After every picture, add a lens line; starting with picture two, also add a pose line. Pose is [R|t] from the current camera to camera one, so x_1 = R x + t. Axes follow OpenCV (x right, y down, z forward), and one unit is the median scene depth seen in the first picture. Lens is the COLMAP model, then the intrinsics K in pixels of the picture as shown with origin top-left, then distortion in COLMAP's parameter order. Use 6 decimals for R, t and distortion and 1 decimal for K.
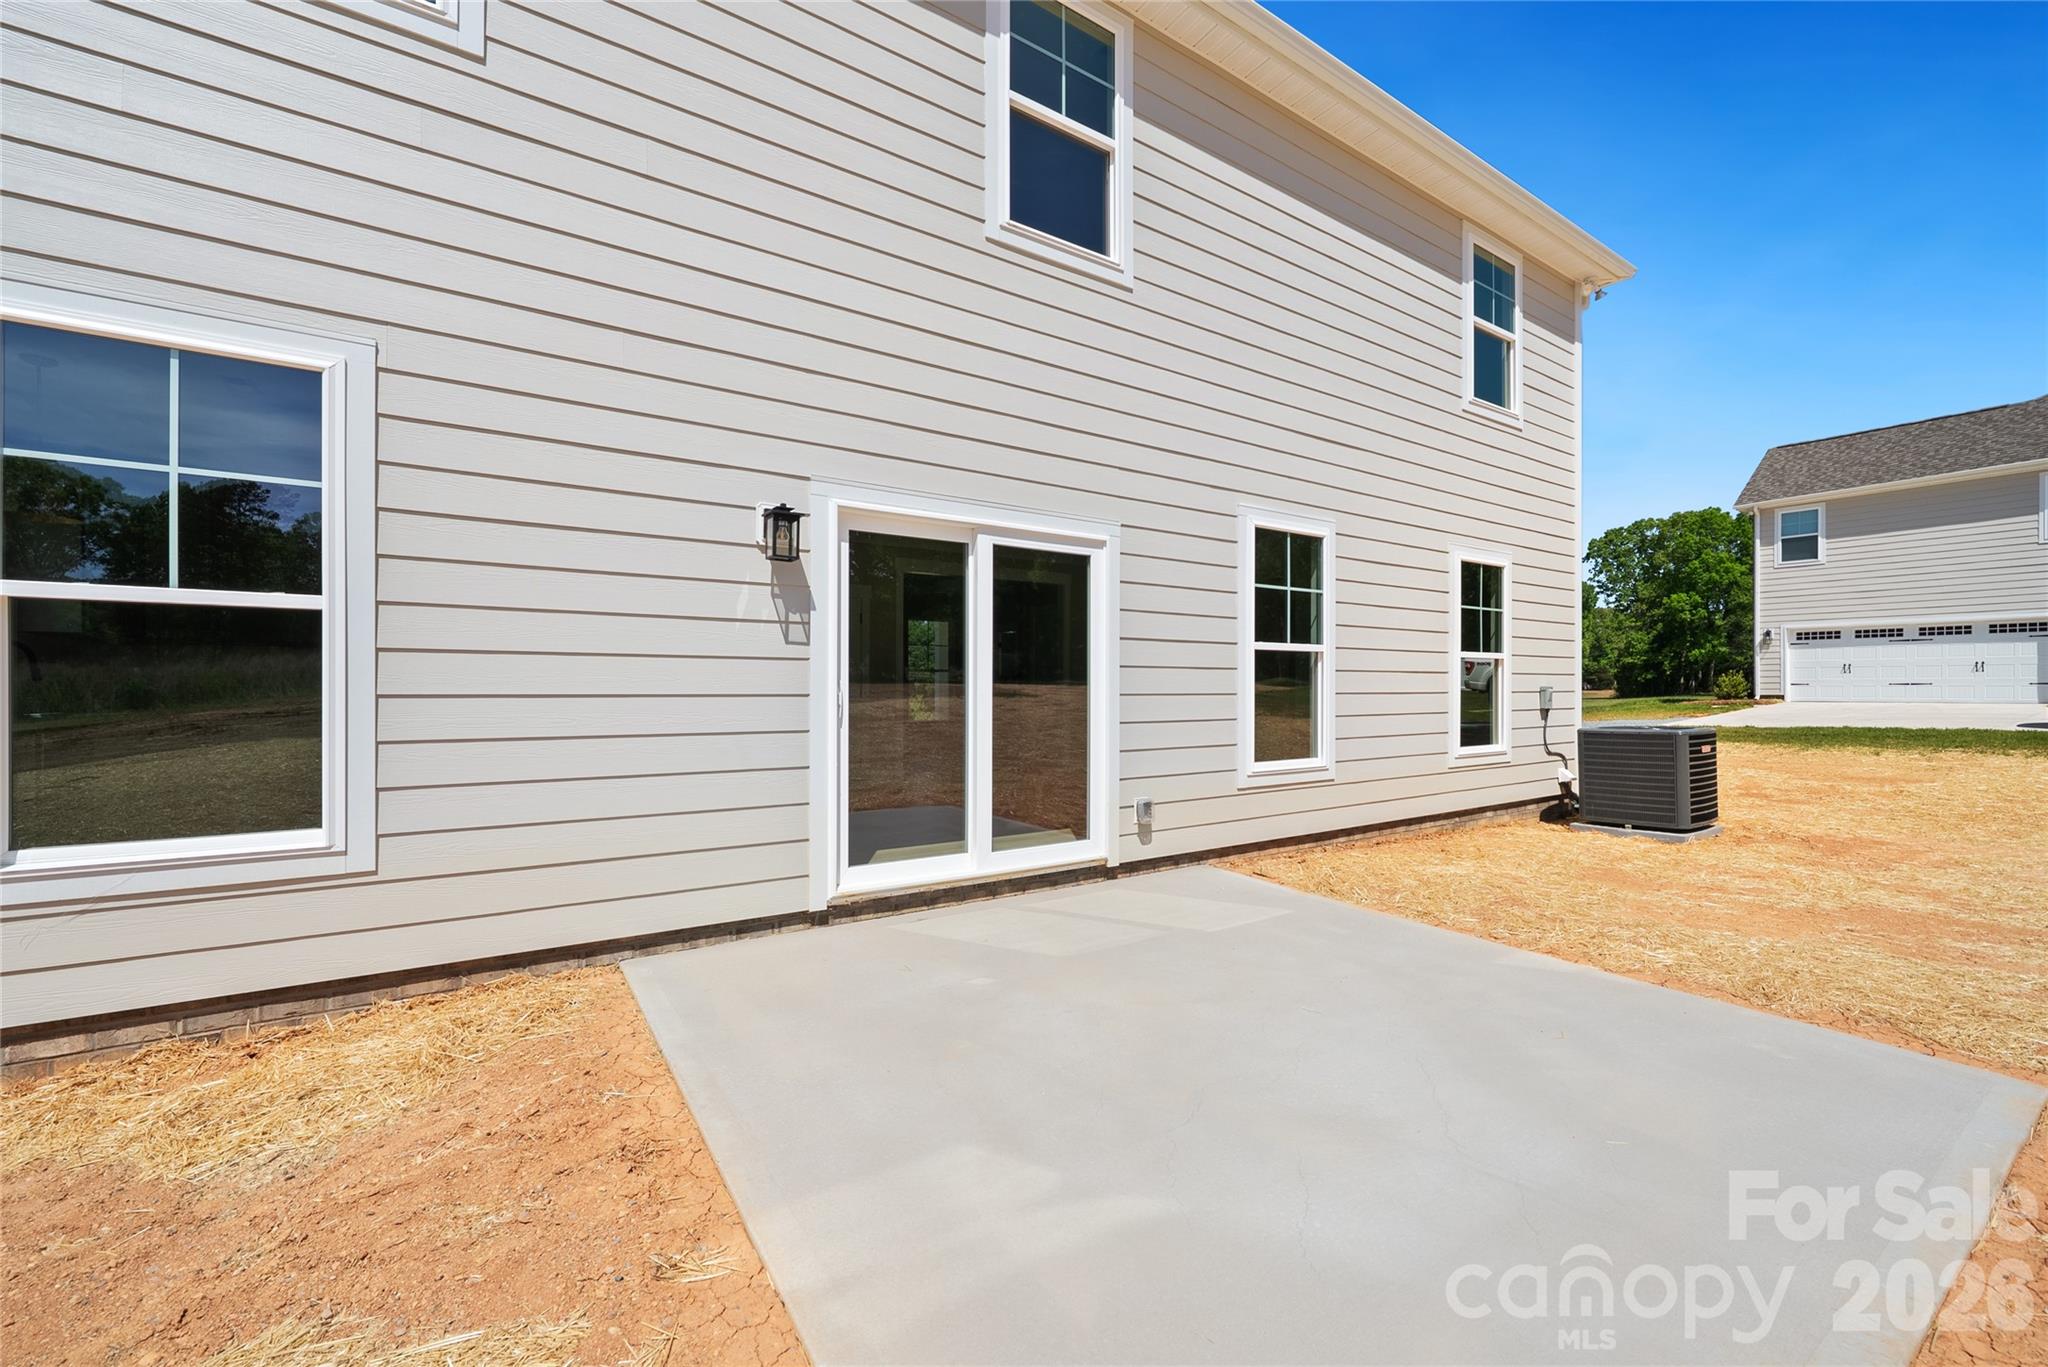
lens RADIAL K [[852.1, 0, 1025.7], [0, 852.1, 690.1], [0, 0, 1]] dist [-0.002796, -0.000141]
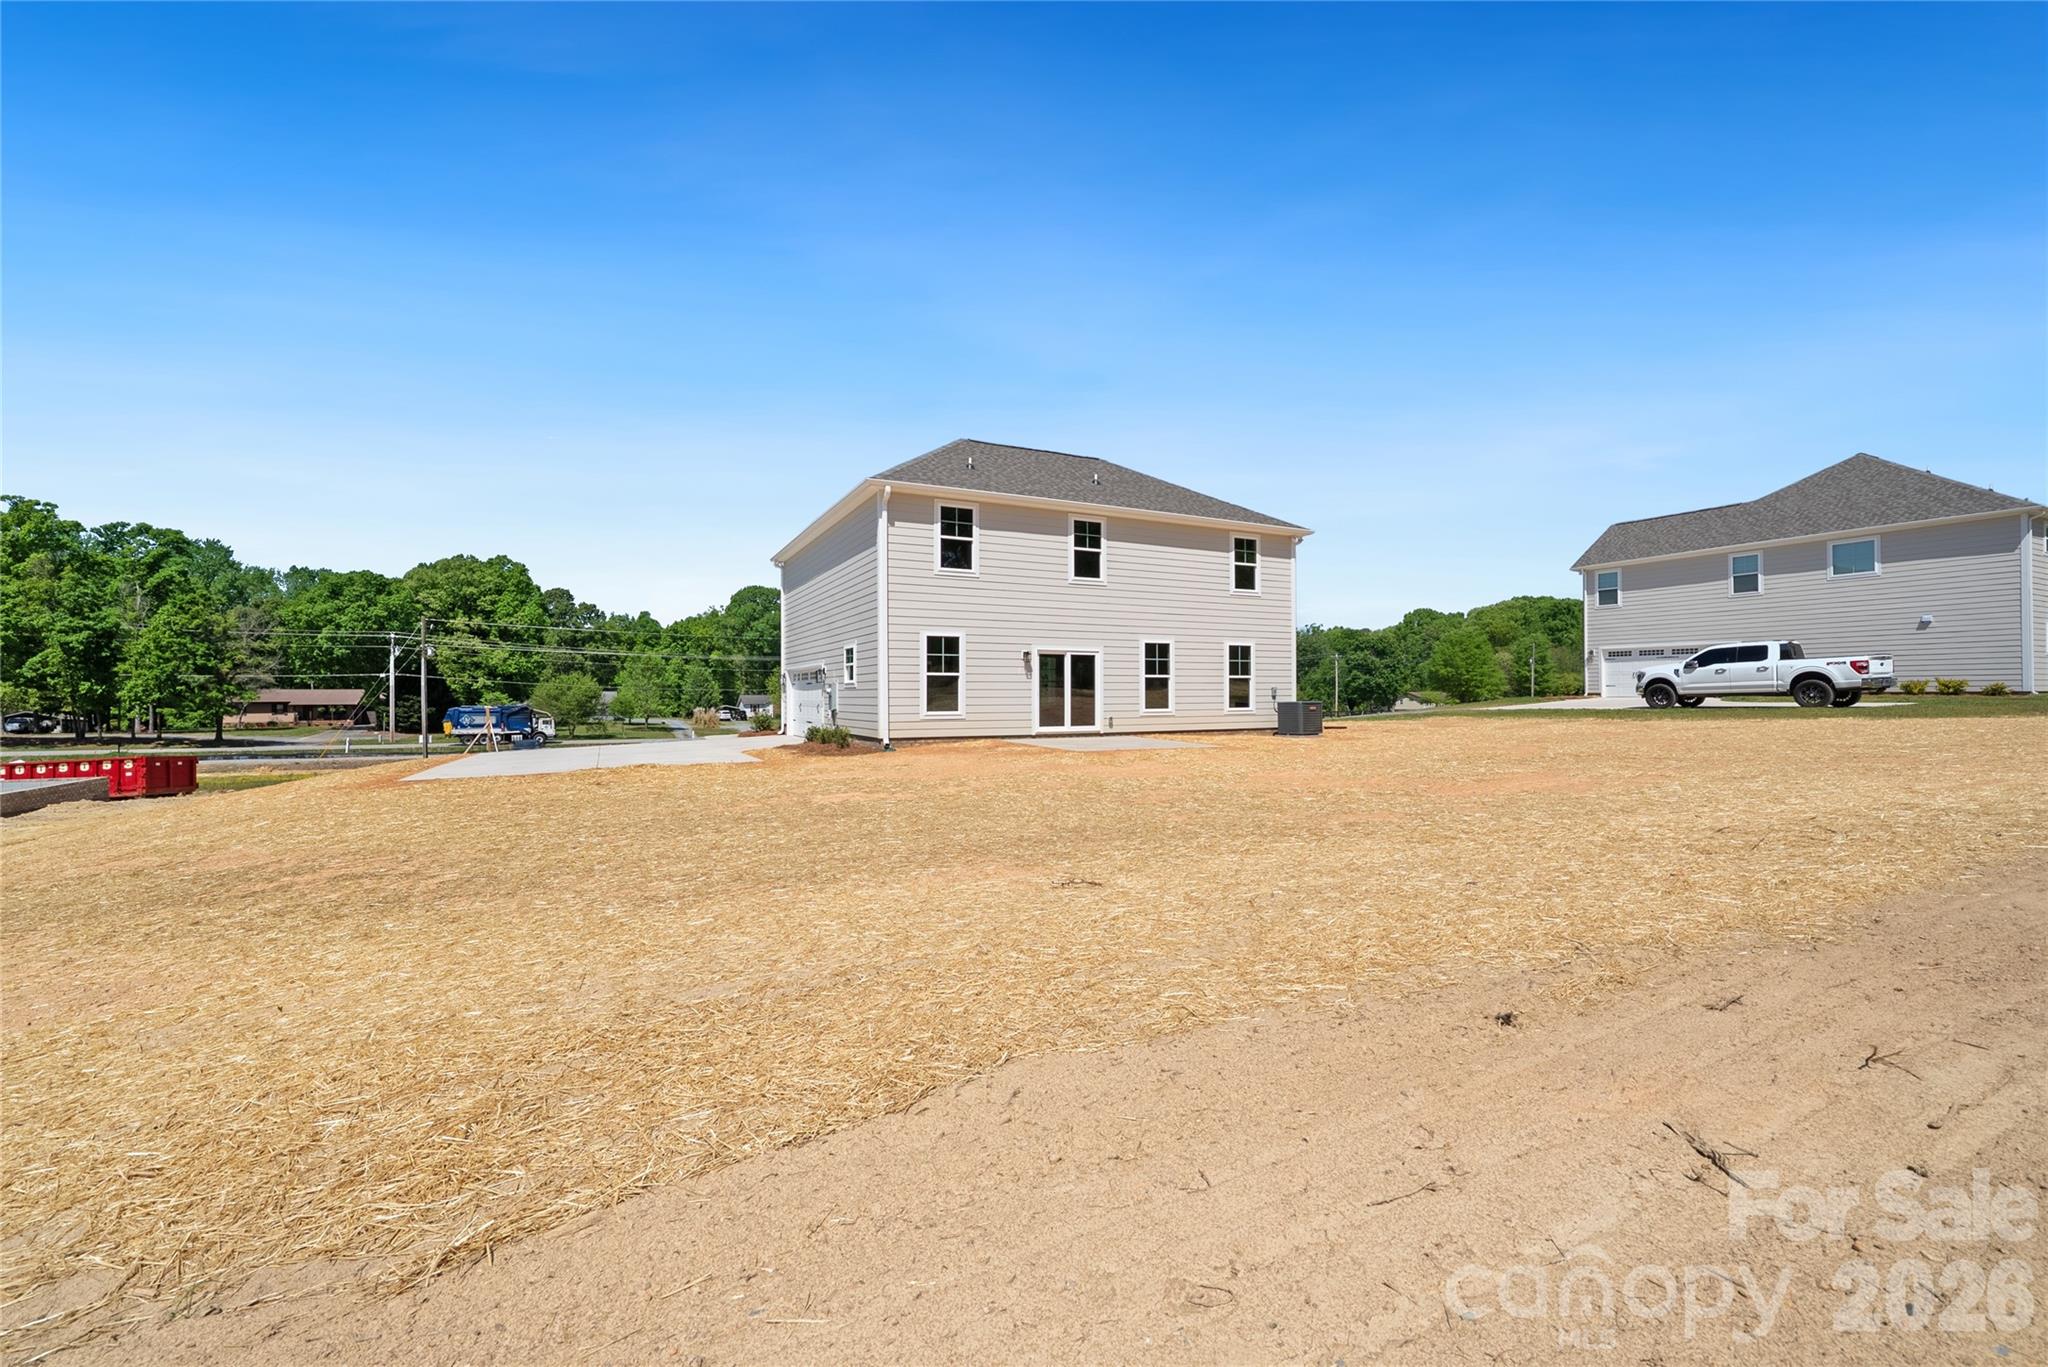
lens RADIAL K [[852.1, 0, 1025.7], [0, 852.1, 690.1], [0, 0, 1]] dist [-0.002796, -0.000141]
pose [[0.993352, -0.001335, -0.115107, 0.200562], [0.001081, 0.999997, -0.002272, 0.014874], [0.115110, 0.002132, 0.993350, -2.862073]]
